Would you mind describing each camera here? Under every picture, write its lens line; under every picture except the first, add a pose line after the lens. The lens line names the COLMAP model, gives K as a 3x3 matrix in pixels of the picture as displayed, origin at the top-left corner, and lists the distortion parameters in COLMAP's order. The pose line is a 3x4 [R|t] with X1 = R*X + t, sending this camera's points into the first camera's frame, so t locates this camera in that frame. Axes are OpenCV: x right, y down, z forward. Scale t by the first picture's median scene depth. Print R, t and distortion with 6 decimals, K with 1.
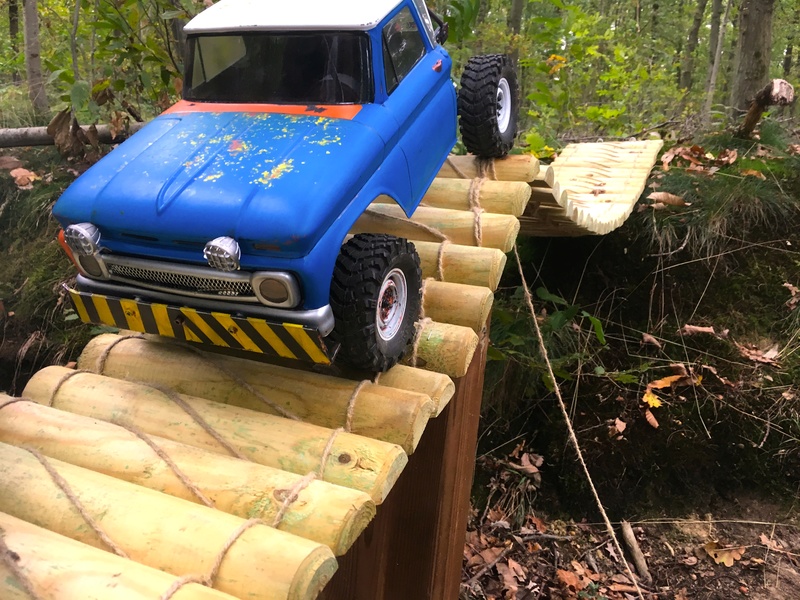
lens RADIAL K [[674.3, 0, 400.0], [0, 674.3, 300.0], [0, 0, 1]] dist [0.106973, -0.166745]
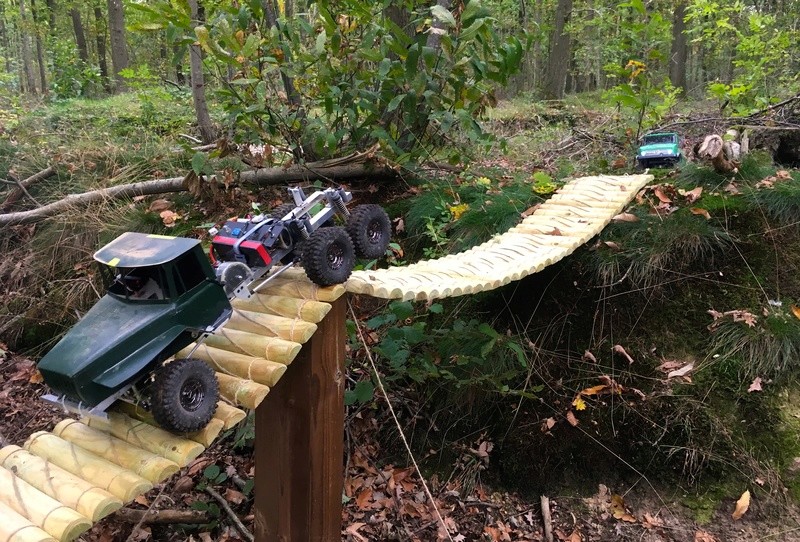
lens RADIAL K [[666.7, 0, 400.0], [0, 666.7, 271.0], [0, 0, 1]] dist [0.083968, -0.110679]
pose [[0.973809, -0.015436, -0.226844, 0.329300], [0.015096, 0.999881, -0.003234, -0.106726], [0.226867, -0.000275, 0.973926, -0.317075]]
